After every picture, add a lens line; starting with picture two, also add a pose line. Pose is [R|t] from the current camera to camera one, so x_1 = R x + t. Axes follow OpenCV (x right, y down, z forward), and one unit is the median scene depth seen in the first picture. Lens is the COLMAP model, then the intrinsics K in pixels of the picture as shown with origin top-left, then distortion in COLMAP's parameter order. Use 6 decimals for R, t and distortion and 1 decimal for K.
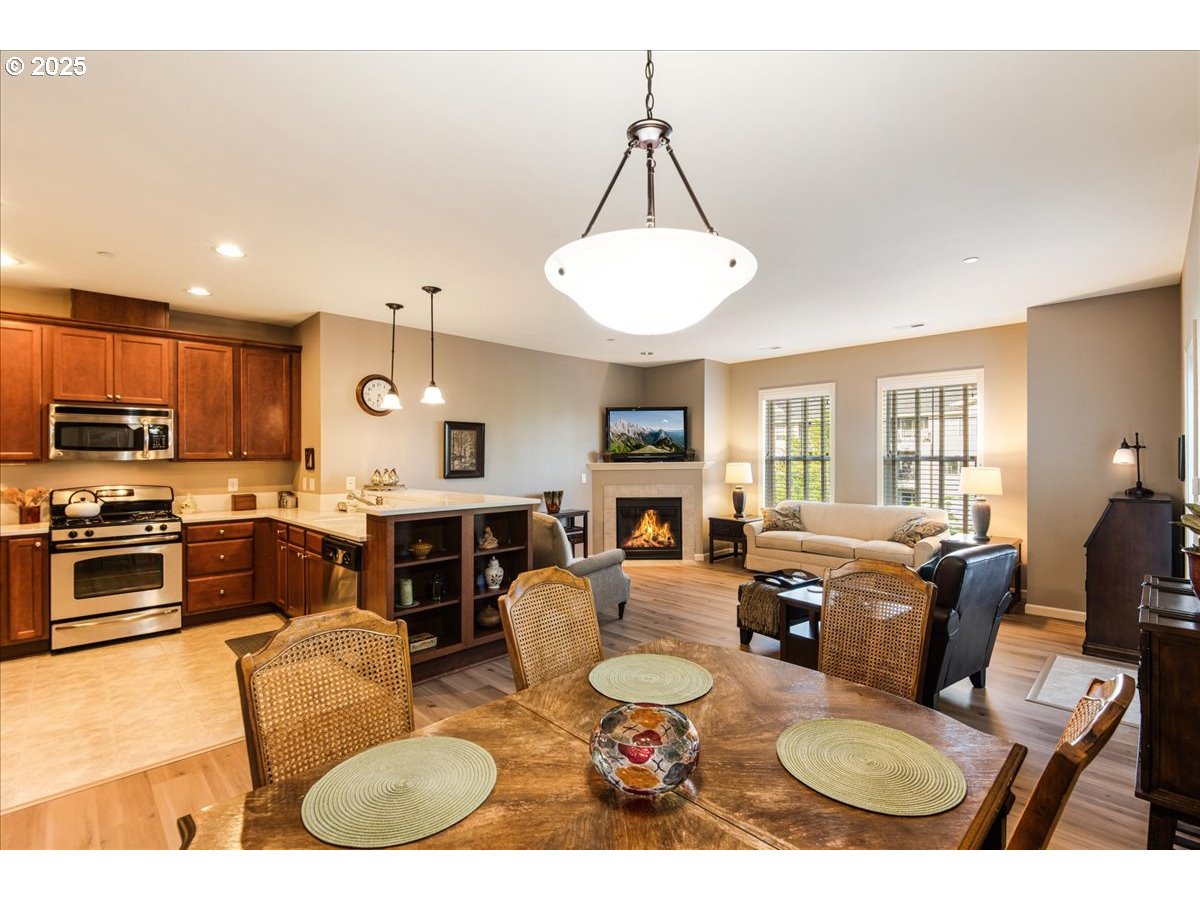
lens RADIAL K [[552.8, 0, 608.4], [0, 552.8, 456.1], [0, 0, 1]] dist [-0.001548, -0.001324]
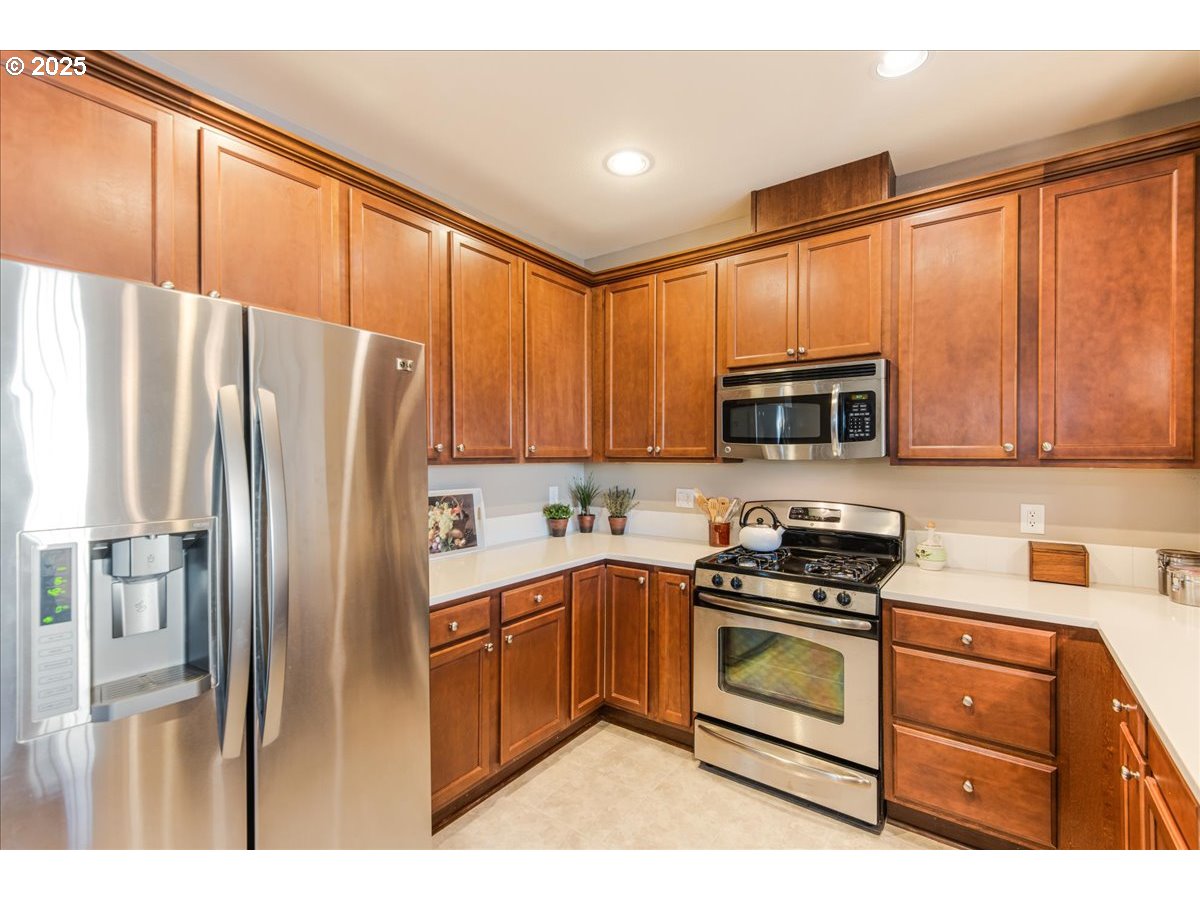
lens RADIAL K [[538.9, 0, 604.0], [0, 538.9, 455.2], [0, 0, 1]] dist [0.035742, -0.020454]
pose [[0.159316, 0.005389, -0.987213, -0.309635], [-0.001643, 0.999985, 0.005194, -0.000210], [0.987226, 0.000794, 0.159322, 0.602289]]
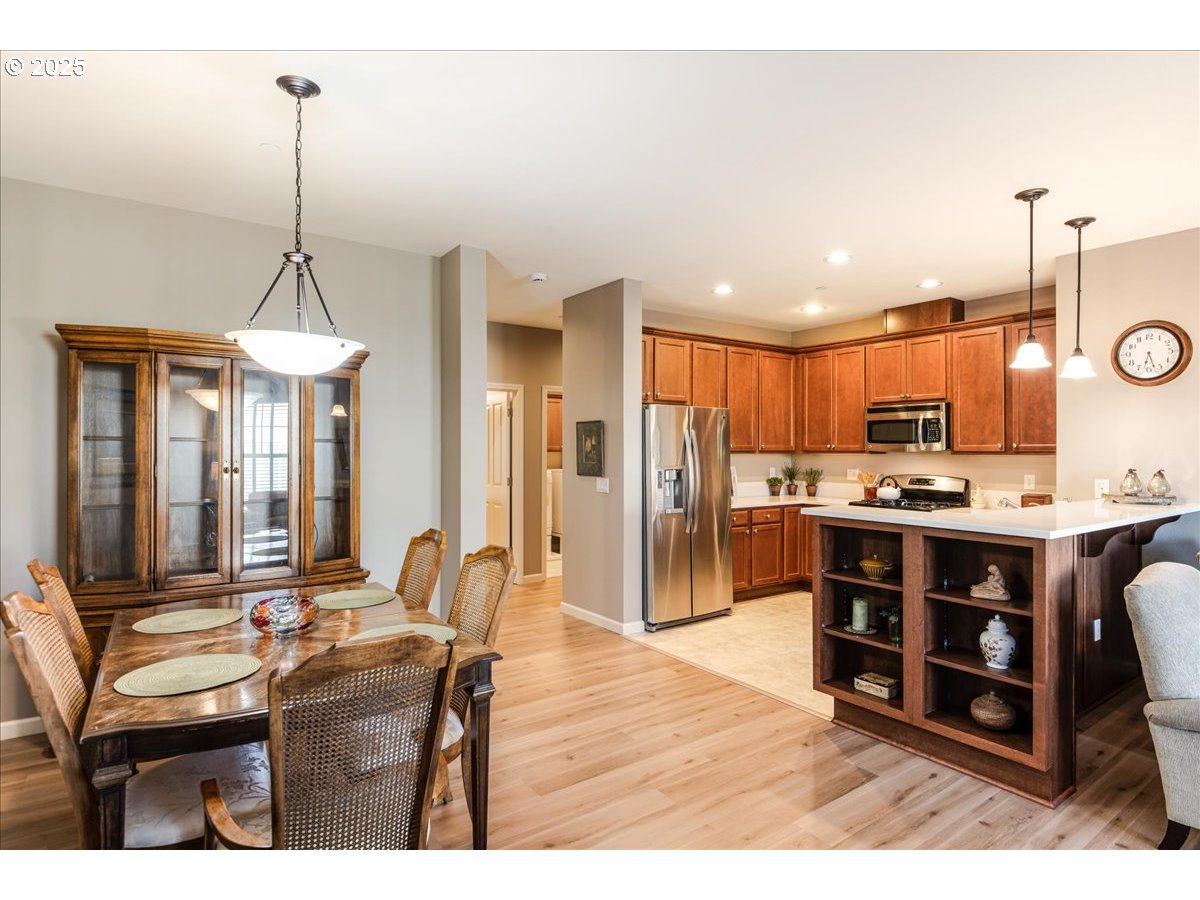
lens RADIAL K [[636.5, 0, 601.9], [0, 636.5, 446.0], [0, 0, 1]] dist [0.037585, -0.038938]
pose [[-0.168237, -0.001290, -0.985746, 0.424463], [-0.001726, 0.999998, -0.001014, -0.001931], [0.985745, 0.001531, -0.168239, 0.517397]]
